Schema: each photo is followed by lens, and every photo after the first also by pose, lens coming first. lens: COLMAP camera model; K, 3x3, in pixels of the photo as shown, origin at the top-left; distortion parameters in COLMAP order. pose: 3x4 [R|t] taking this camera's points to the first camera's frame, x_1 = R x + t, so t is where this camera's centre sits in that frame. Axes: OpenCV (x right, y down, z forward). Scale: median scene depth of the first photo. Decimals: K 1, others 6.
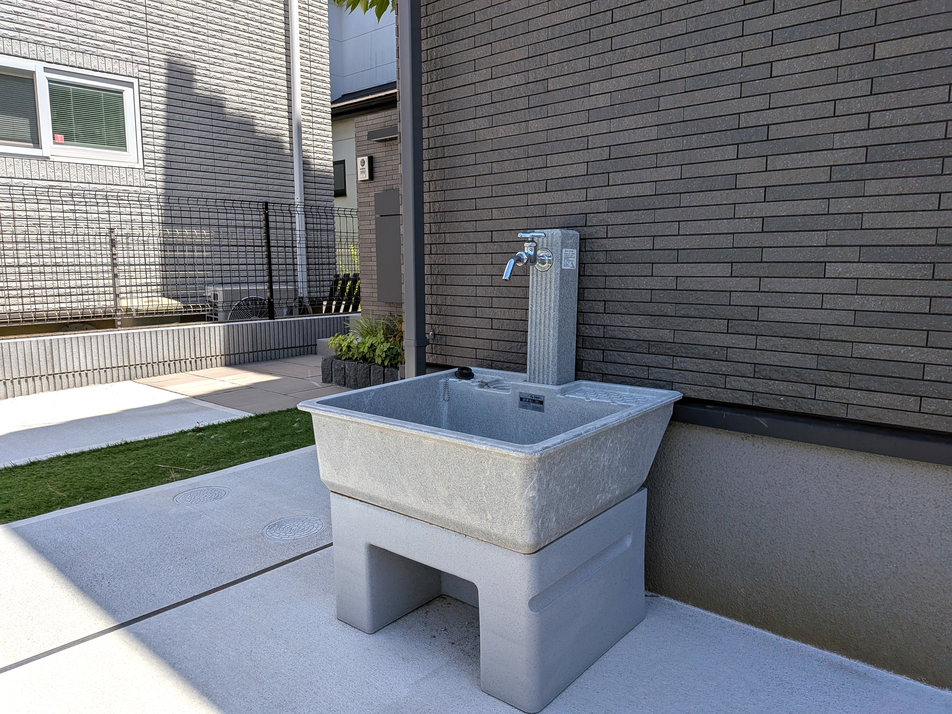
lens RADIAL K [[683.0, 0, 464.0], [0, 683.0, 356.6], [0, 0, 1]] dist [0.066235, -0.099295]
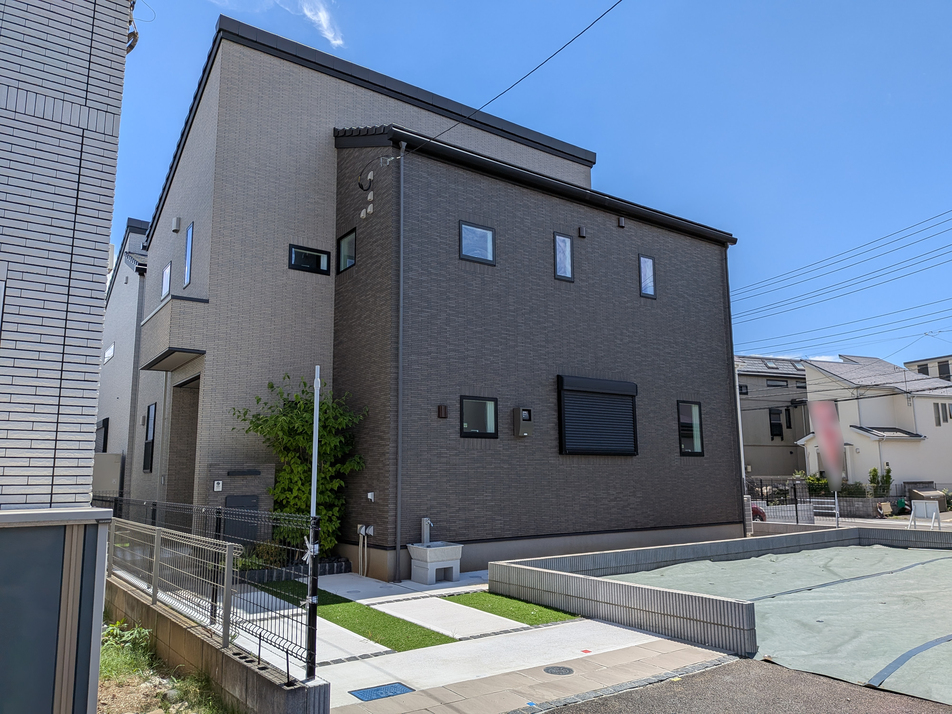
lens RADIAL K [[691.7, 0, 481.9], [0, 691.7, 372.4], [0, 0, 1]] dist [0.059962, -0.001211]
pose [[0.196546, 0.152717, 0.968528, -1.647941], [0.145859, 0.972251, -0.182903, -0.065021], [-0.969585, 0.177218, 0.168817, -0.218302]]
